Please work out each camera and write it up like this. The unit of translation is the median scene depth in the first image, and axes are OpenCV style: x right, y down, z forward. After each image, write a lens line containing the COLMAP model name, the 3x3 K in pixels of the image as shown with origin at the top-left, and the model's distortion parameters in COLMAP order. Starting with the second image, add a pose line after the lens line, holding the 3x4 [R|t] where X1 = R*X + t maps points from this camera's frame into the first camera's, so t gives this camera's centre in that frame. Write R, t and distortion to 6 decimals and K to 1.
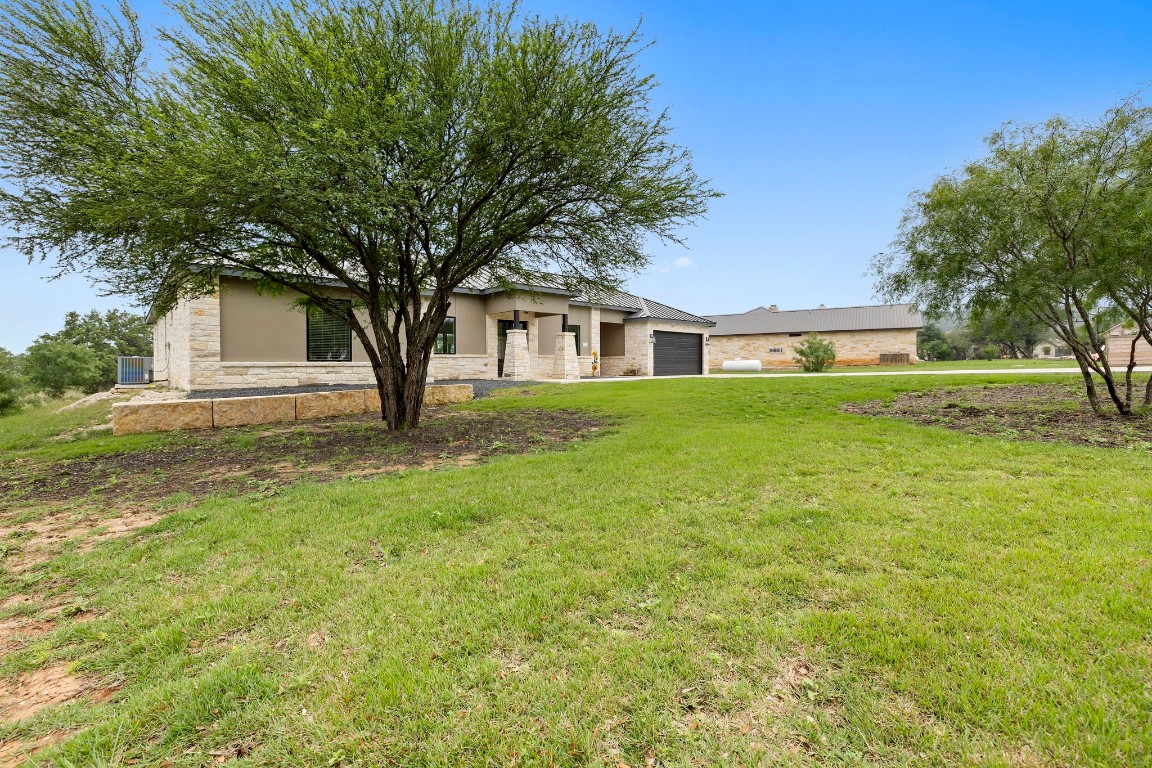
lens RADIAL K [[486.8, 0, 575.3], [0, 486.8, 365.7], [0, 0, 1]] dist [0.003797, -0.000234]
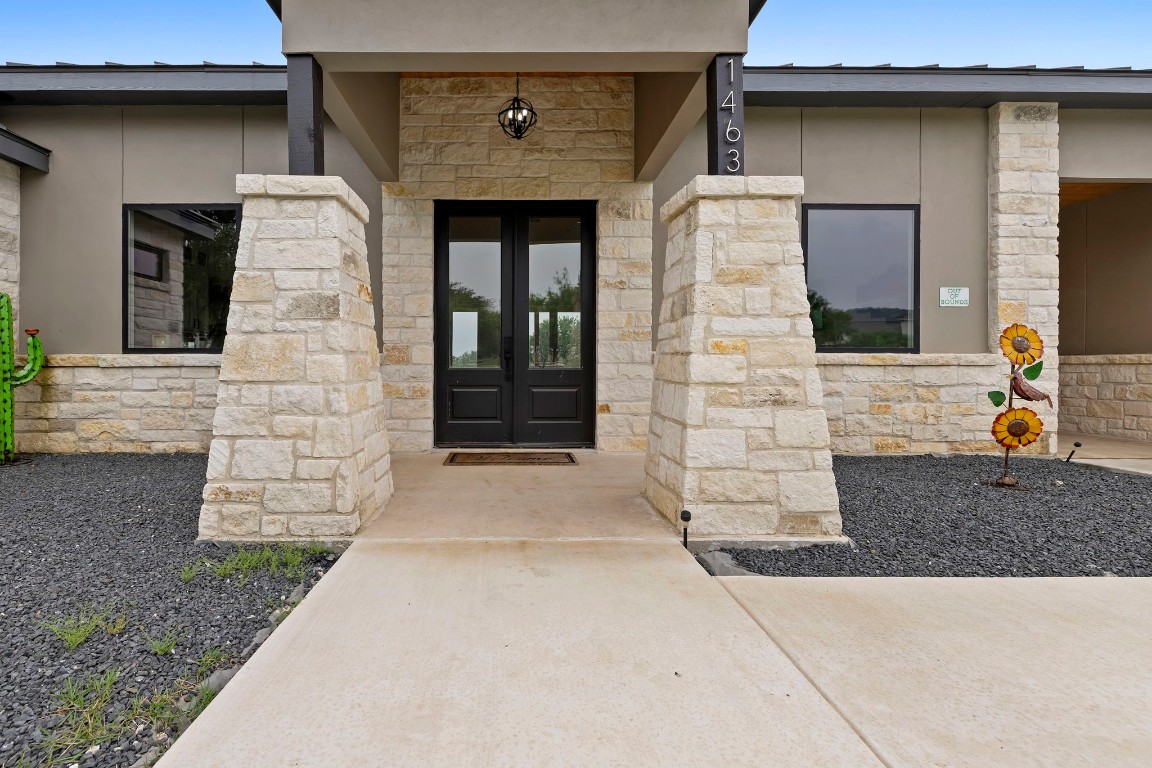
lens RADIAL K [[486.8, 0, 575.3], [0, 486.8, 365.7], [0, 0, 1]] dist [0.003797, -0.000234]
pose [[0.734894, 0.003867, -0.678171, 0.041200], [-0.001613, 0.999991, 0.003954, -0.014396], [0.678180, -0.001812, 0.734894, 0.737243]]
